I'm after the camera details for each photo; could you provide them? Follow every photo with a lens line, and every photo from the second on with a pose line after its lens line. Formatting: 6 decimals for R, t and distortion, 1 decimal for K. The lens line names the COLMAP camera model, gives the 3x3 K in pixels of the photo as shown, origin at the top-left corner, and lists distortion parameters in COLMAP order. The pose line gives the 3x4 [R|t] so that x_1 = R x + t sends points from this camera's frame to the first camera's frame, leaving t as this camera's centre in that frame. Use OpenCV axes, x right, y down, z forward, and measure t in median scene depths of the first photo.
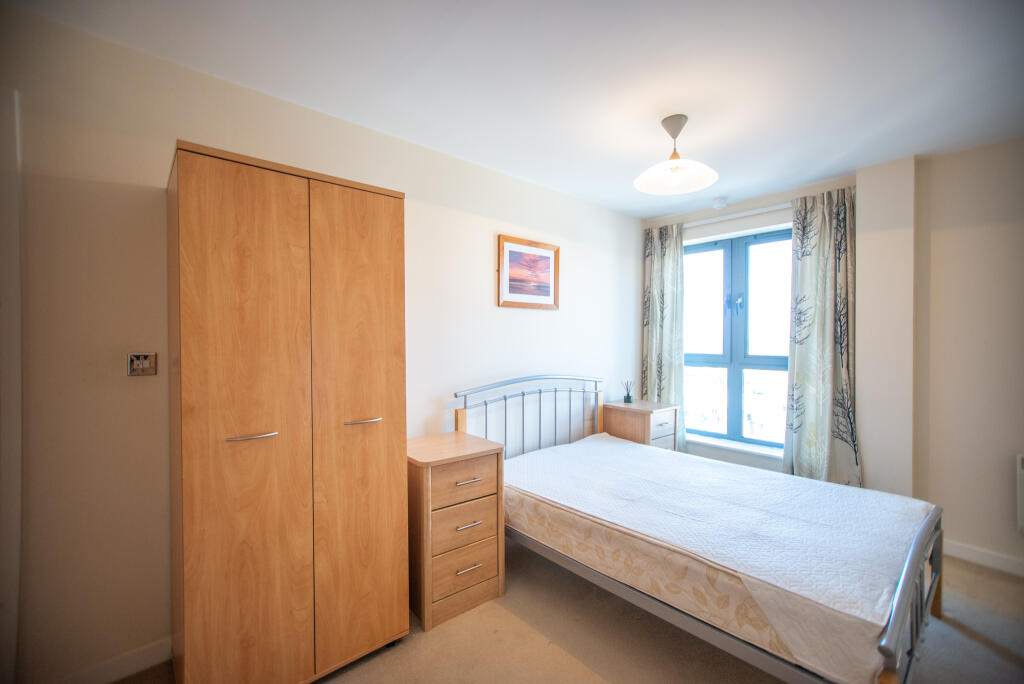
lens RADIAL K [[433.6, 0, 512.0], [0, 433.6, 342.0], [0, 0, 1]] dist [-0.001364, -0.000230]
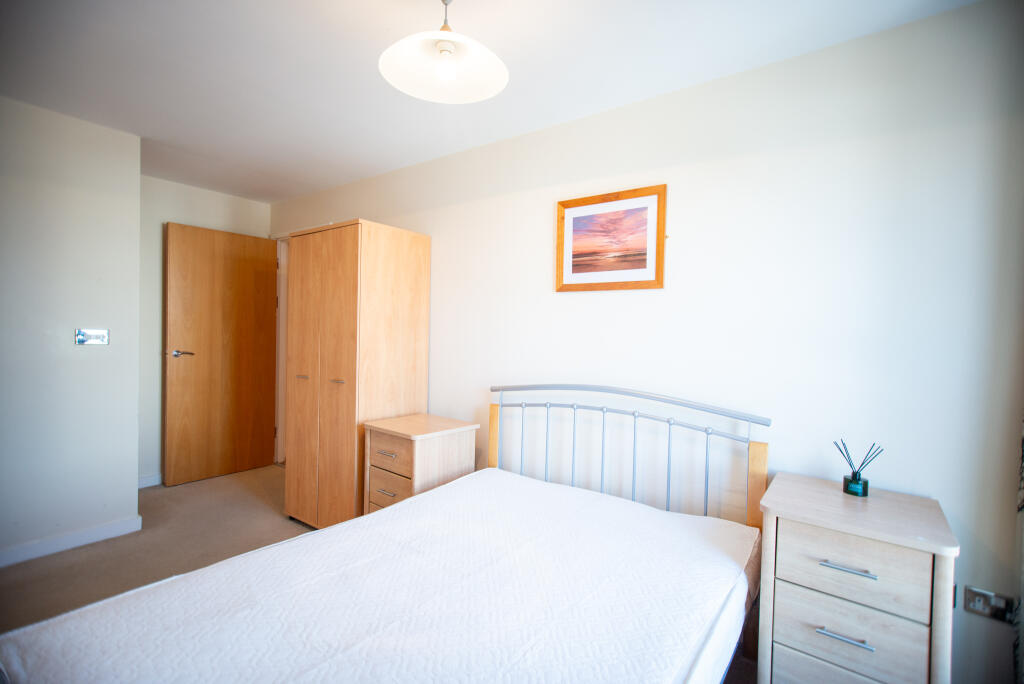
lens RADIAL K [[473.6, 0, 512.0], [0, 473.6, 342.0], [0, 0, 1]] dist [0.001879, 0.000724]
pose [[0.202127, 0.029909, -0.978903, 0.815443], [-0.032568, 0.999186, 0.023804, -0.007342], [0.978818, 0.027069, 0.202936, 0.740208]]
